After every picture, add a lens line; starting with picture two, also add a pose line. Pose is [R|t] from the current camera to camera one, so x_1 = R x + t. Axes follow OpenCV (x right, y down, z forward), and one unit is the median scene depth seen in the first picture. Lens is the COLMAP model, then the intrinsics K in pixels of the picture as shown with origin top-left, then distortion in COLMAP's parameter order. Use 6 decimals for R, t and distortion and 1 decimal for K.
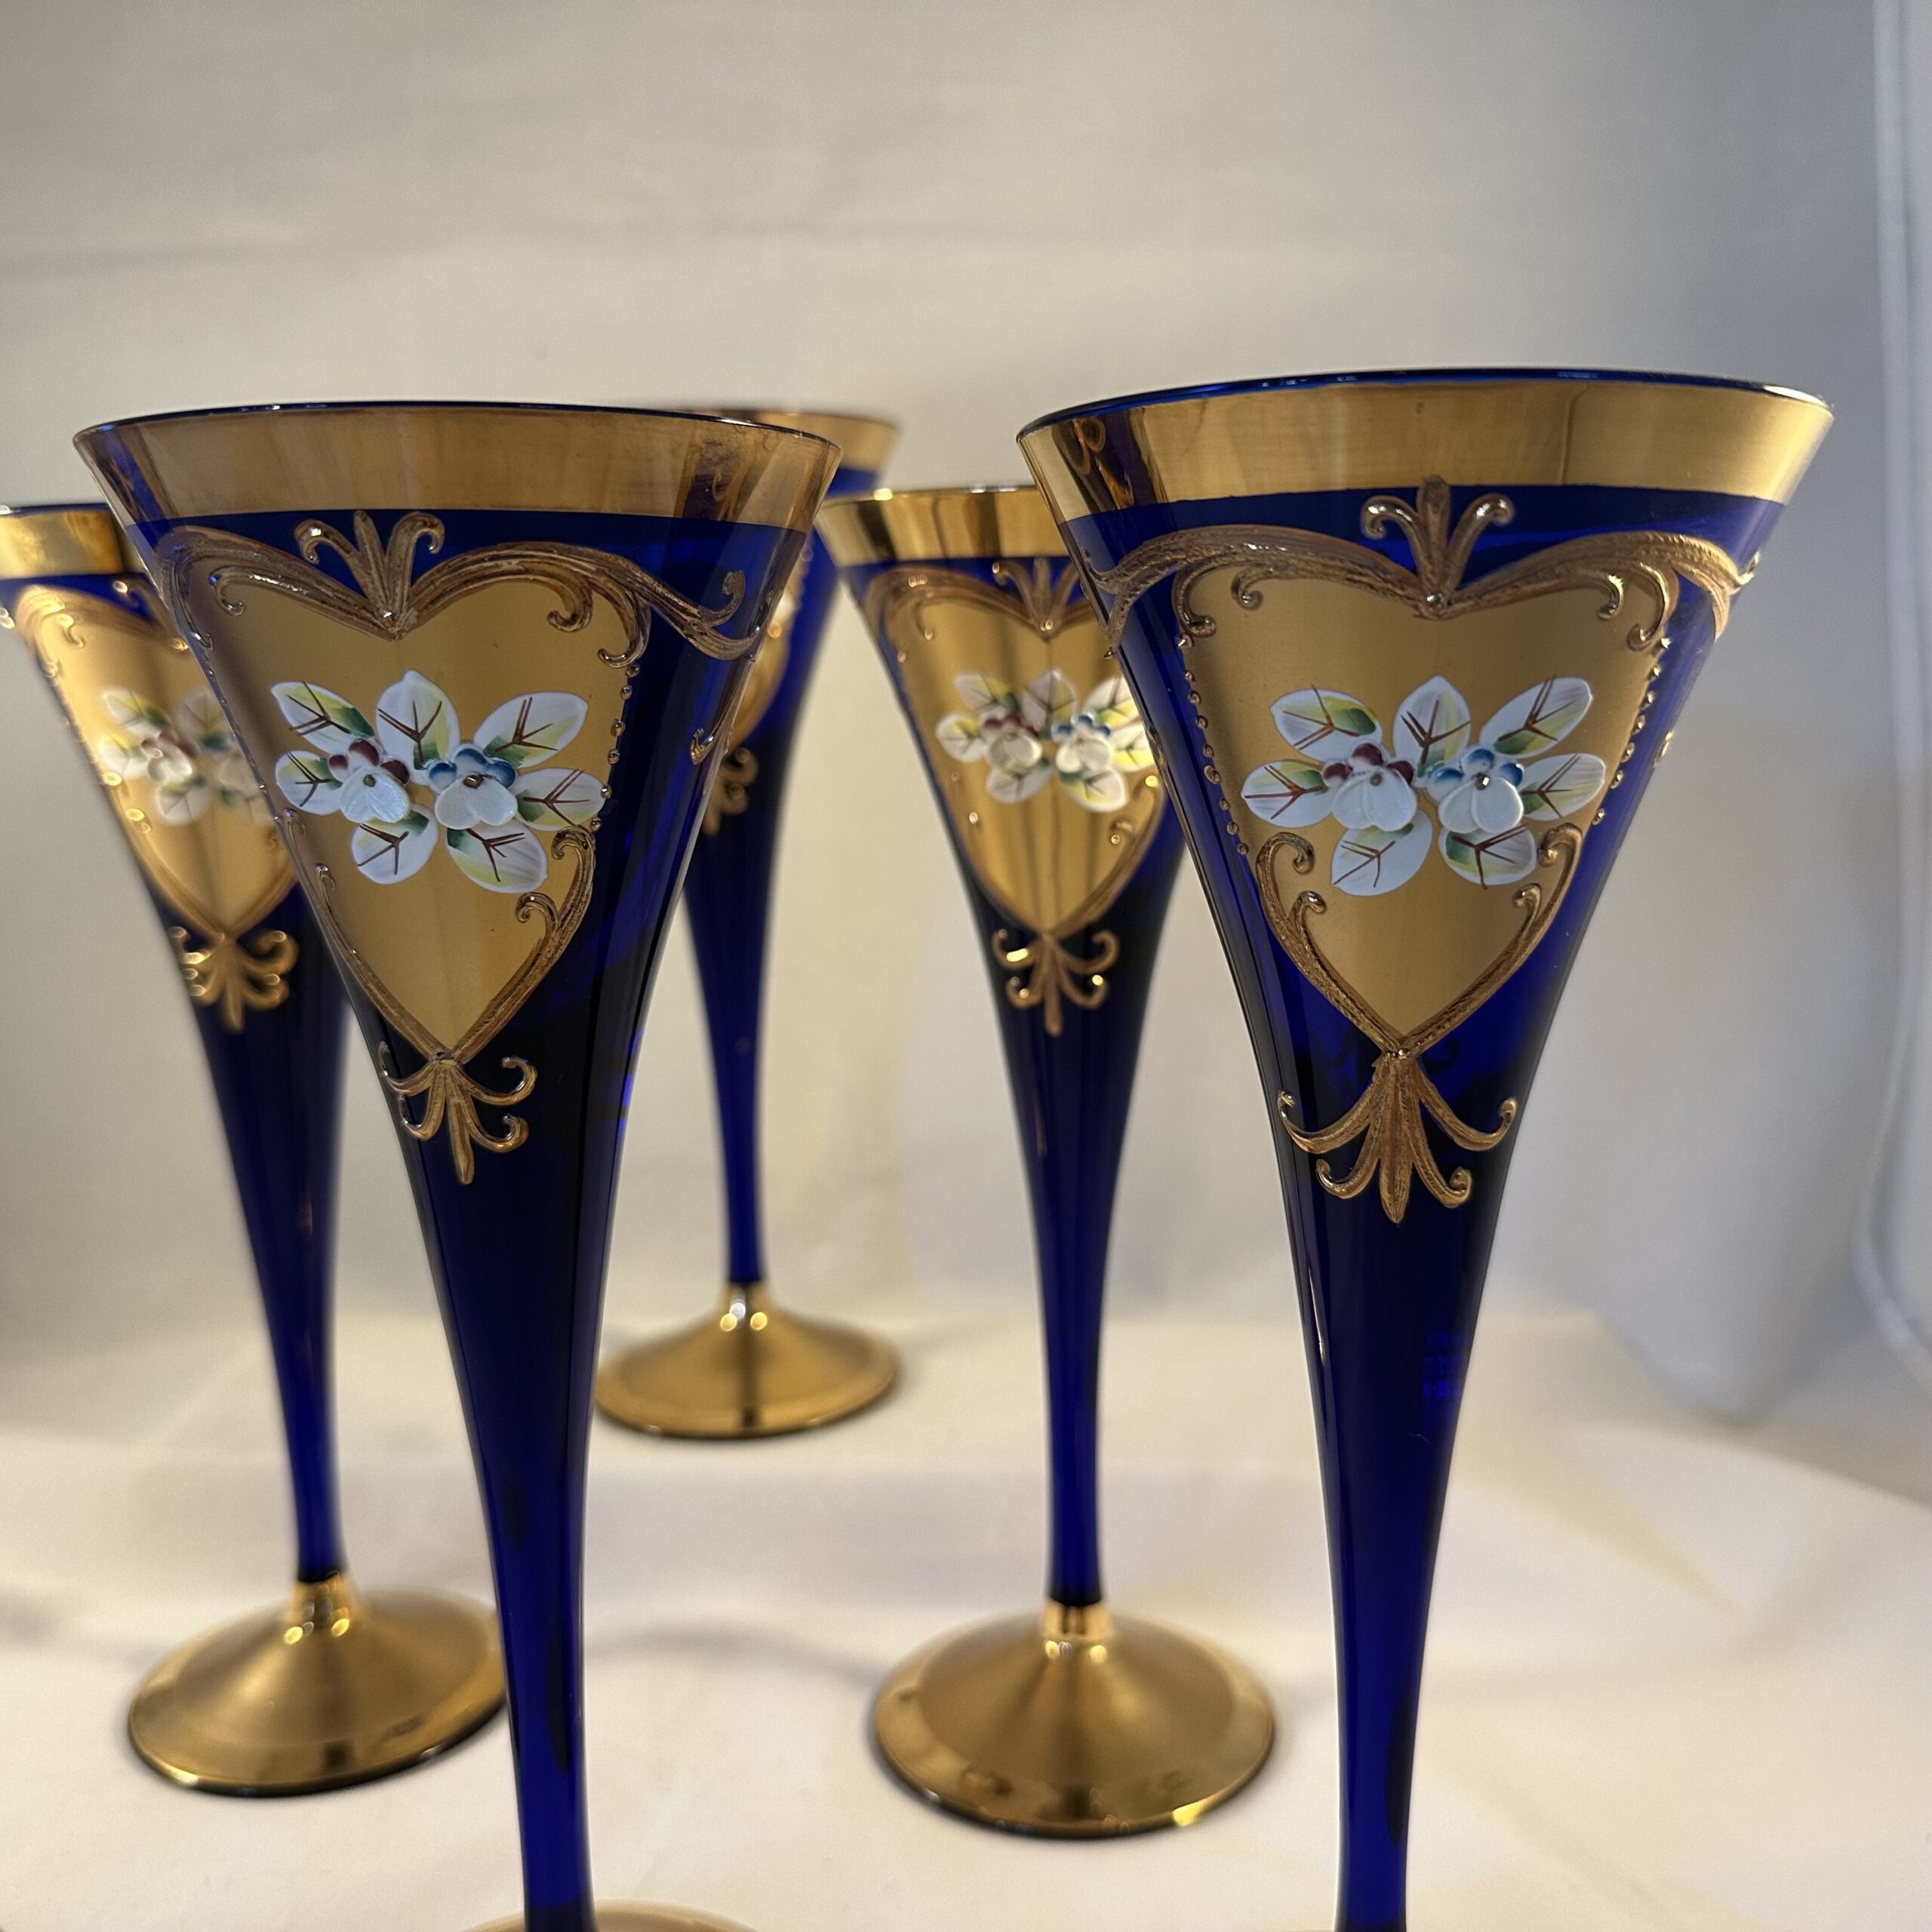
lens RADIAL K [[1732.2, 0, 965.8], [0, 1732.2, 1020.9], [0, 0, 1]] dist [0.221427, -0.507750]
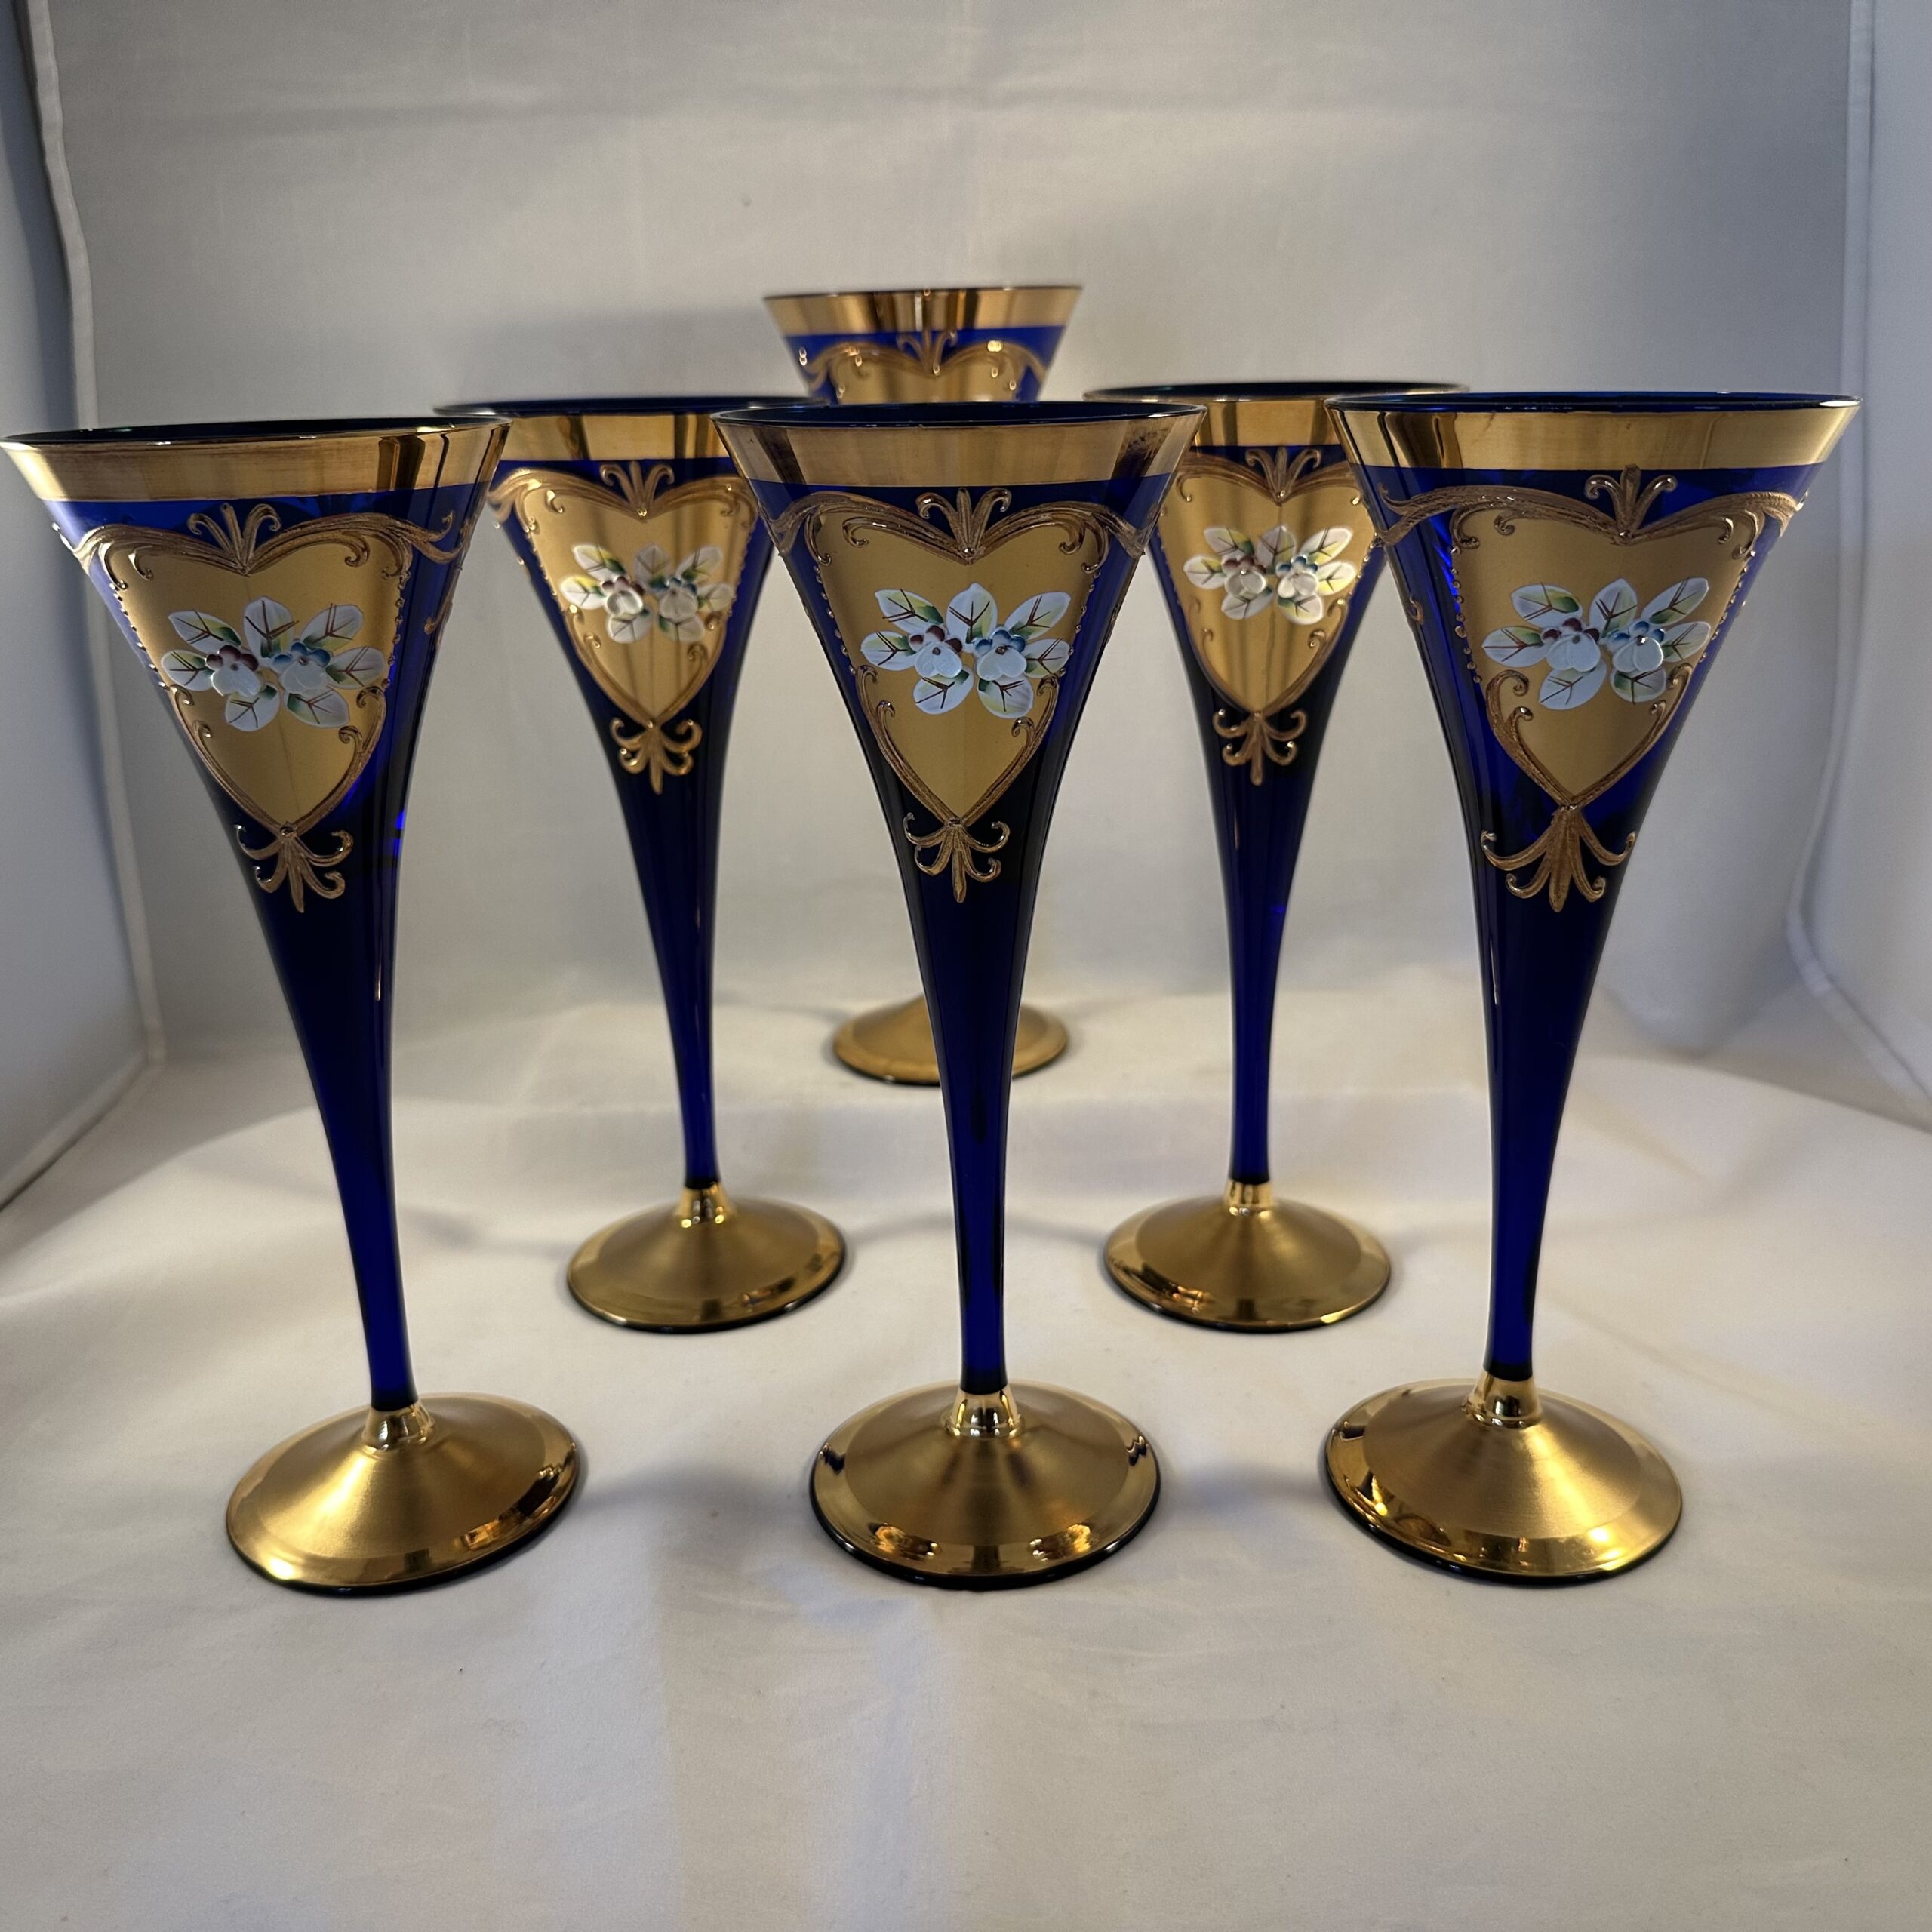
lens RADIAL K [[1706.3, 0, 966.0], [0, 1706.3, 966.0], [0, 0, 1]] dist [0.177525, -0.359302]
pose [[0.998132, -0.026483, 0.055049, -0.382329], [0.018502, 0.989873, 0.140748, -0.068521], [-0.058219, -0.139466, 0.988514, -0.534717]]
